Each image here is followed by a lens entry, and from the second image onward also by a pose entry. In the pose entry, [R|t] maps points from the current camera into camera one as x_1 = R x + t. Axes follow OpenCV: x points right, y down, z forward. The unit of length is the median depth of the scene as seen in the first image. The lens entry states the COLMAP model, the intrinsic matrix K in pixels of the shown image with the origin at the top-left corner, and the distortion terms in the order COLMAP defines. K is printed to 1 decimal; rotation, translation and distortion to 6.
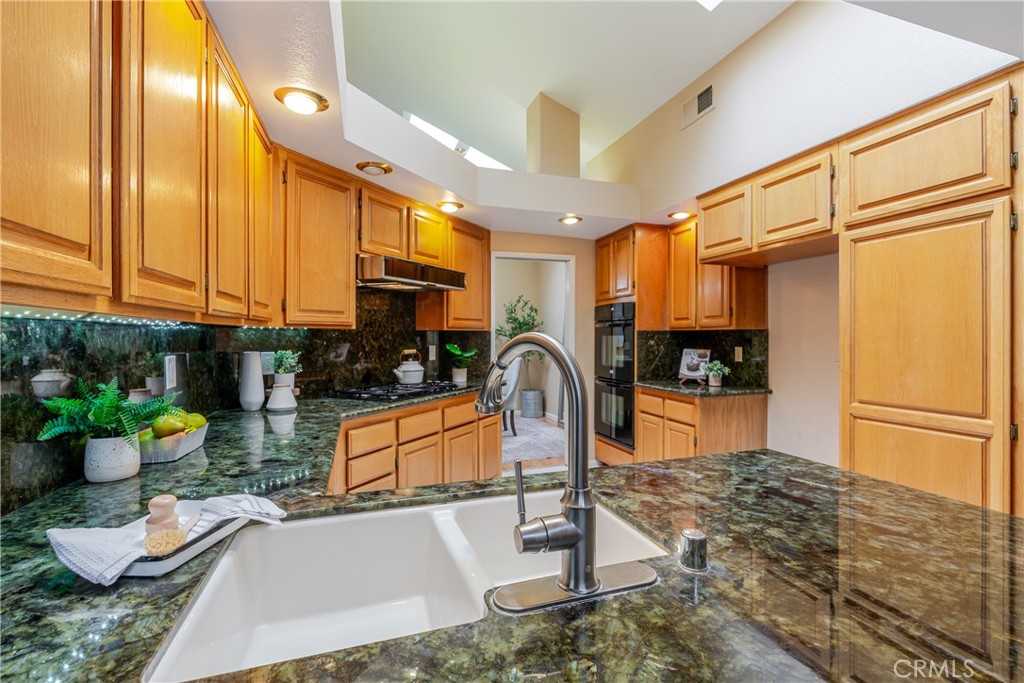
lens RADIAL K [[460.0, 0, 516.7], [0, 460.0, 338.6], [0, 0, 1]] dist [0.001381, 0.000406]
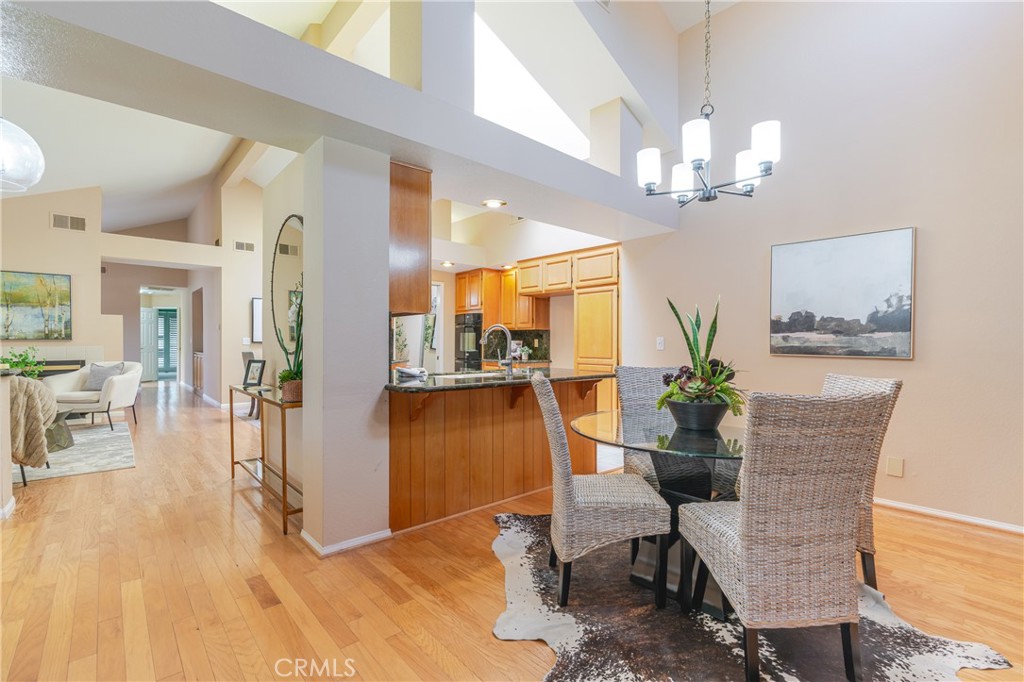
lens RADIAL K [[460.0, 0, 512.3], [0, 460.0, 343.2], [0, 0, 1]] dist [0.001381, 0.000406]
pose [[0.921205, 0.002443, 0.389069, -0.350314], [-0.003830, 0.999989, 0.002790, 0.030953], [-0.389058, -0.004060, 0.921204, -0.716601]]
